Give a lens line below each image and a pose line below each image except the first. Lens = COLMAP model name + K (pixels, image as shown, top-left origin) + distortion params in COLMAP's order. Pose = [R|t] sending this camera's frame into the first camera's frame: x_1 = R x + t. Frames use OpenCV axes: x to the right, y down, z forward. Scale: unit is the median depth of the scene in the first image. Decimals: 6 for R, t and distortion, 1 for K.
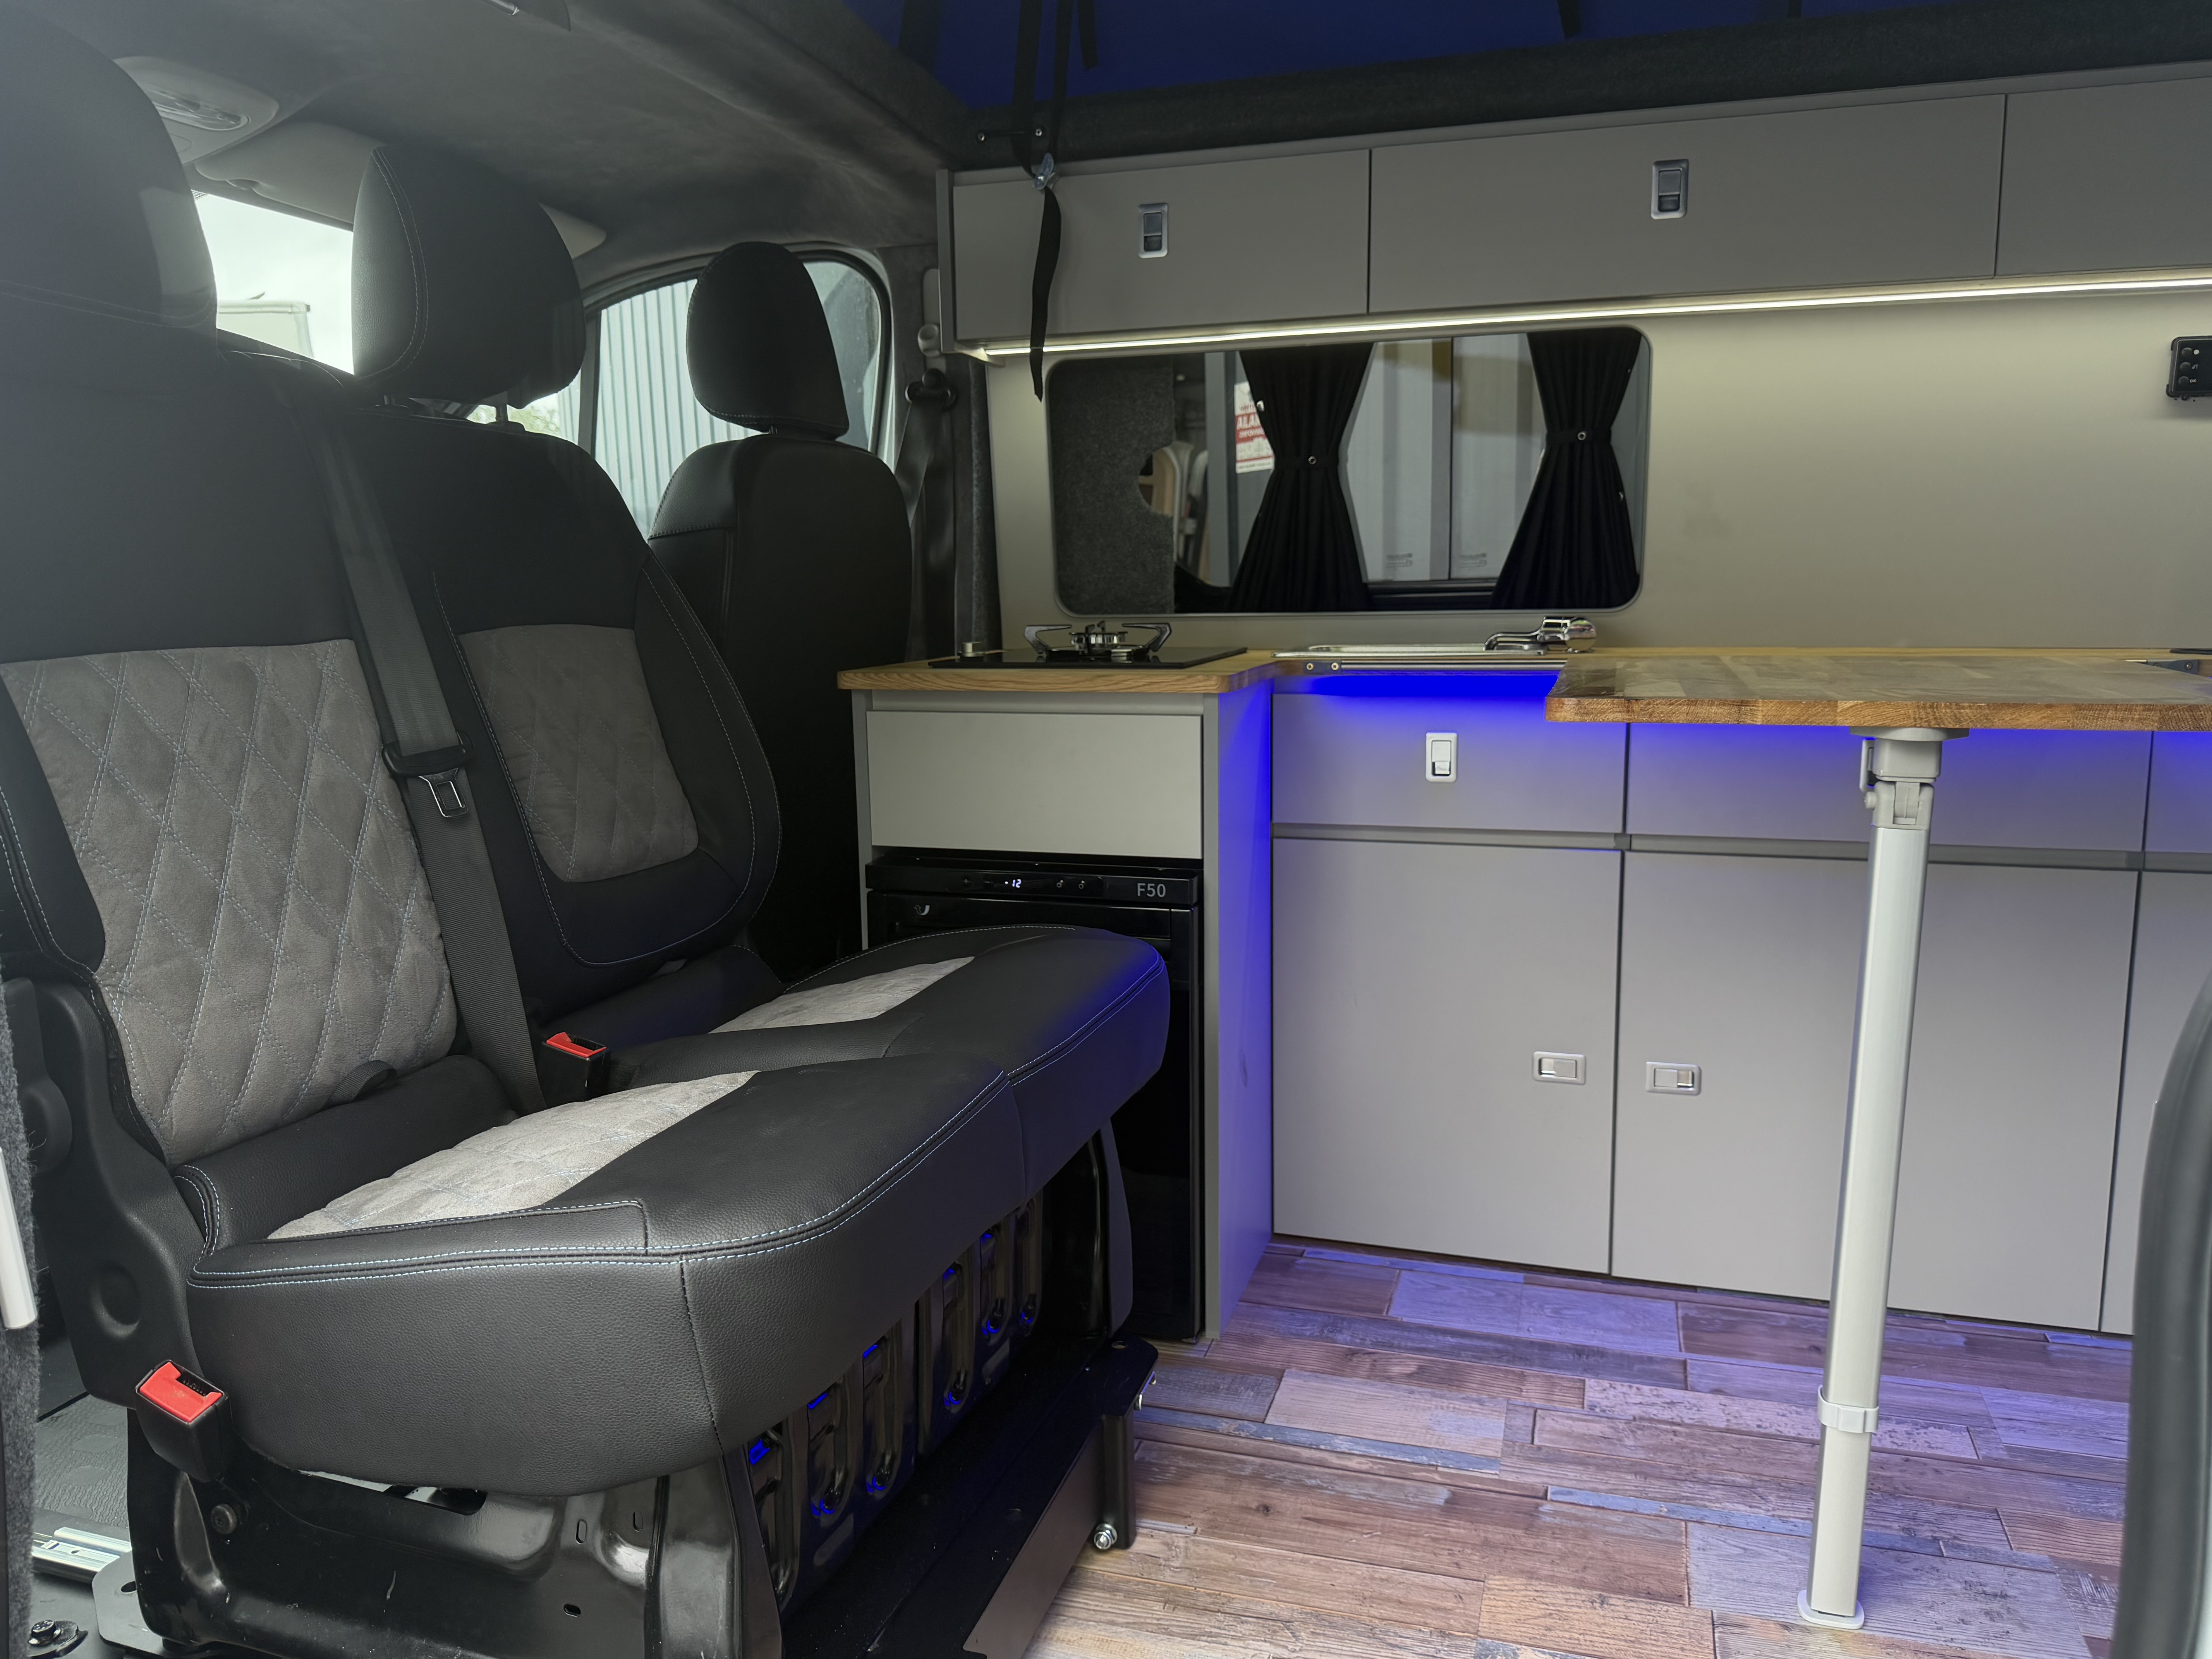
lens RADIAL K [[1653.8, 0, 1097.8], [0, 1653.8, 831.3], [0, 0, 1]] dist [0.062227, -0.082231]
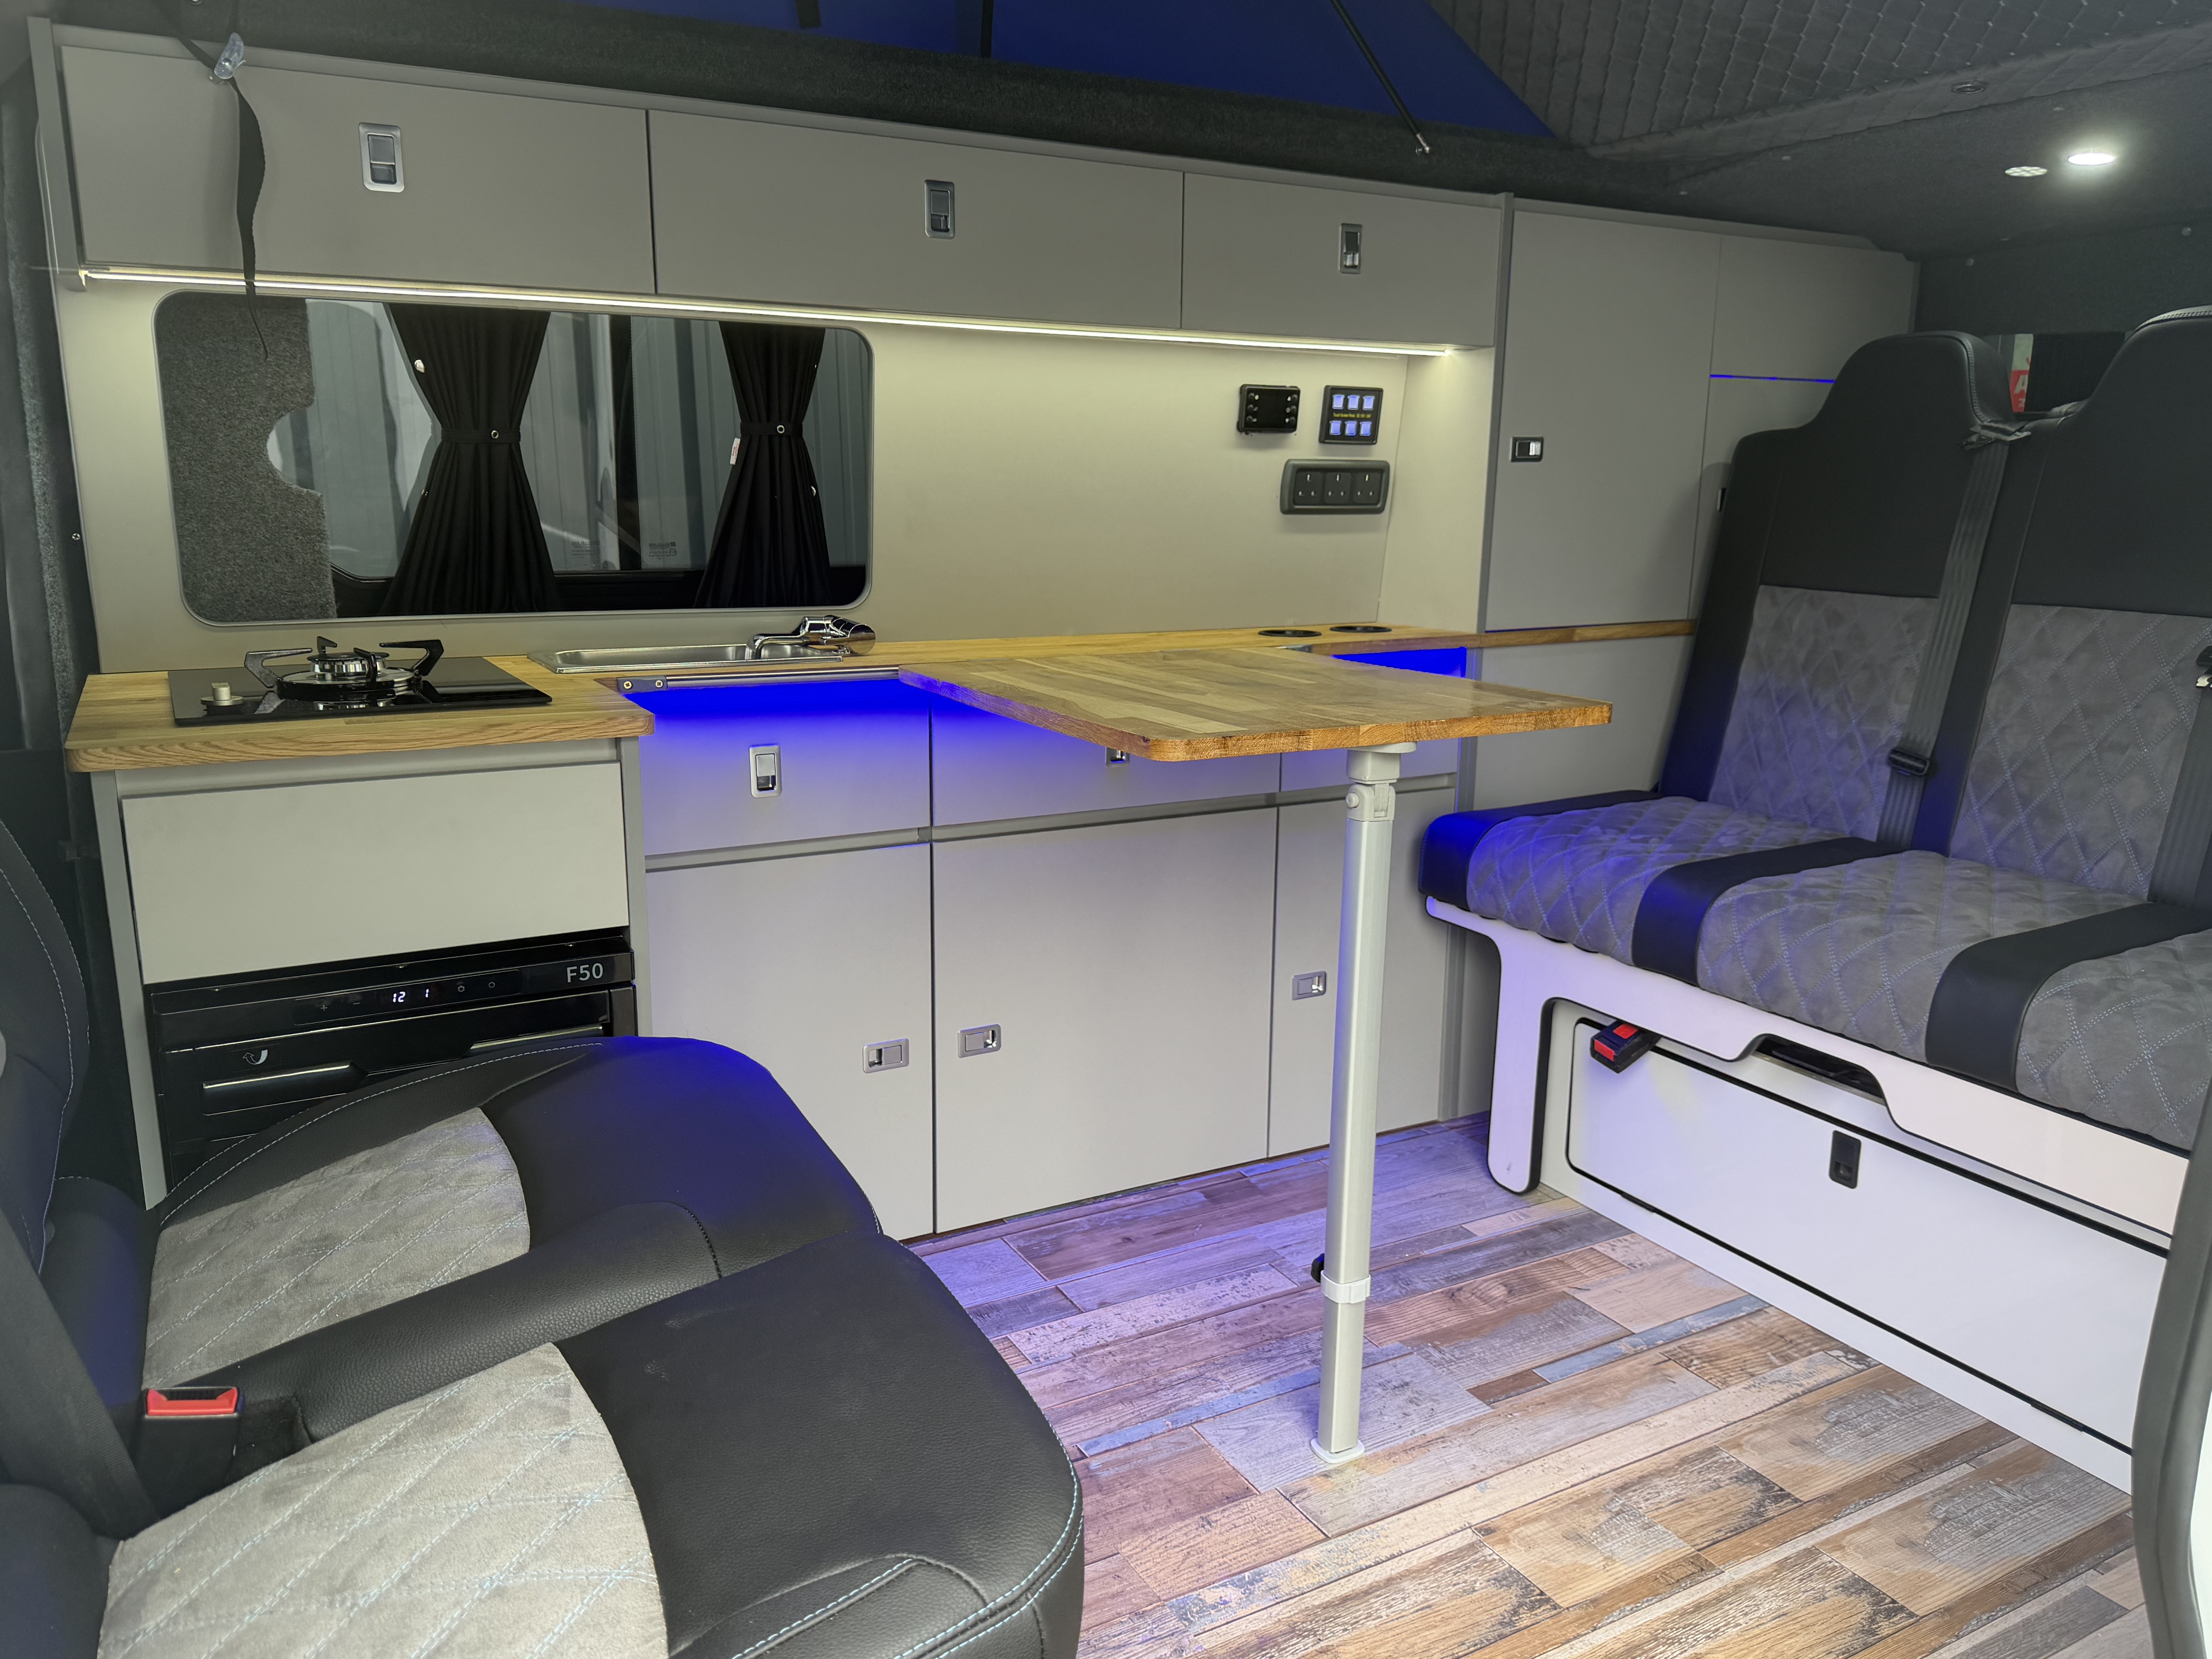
lens RADIAL K [[1653.8, 0, 1079.6], [0, 1653.8, 827.4], [0, 0, 1]] dist [0.062227, -0.082231]
pose [[0.684973, -0.134454, 0.716054, -0.393645], [0.091359, 0.990917, 0.098672, -0.098527], [-0.722817, -0.002169, 0.691036, 0.218873]]
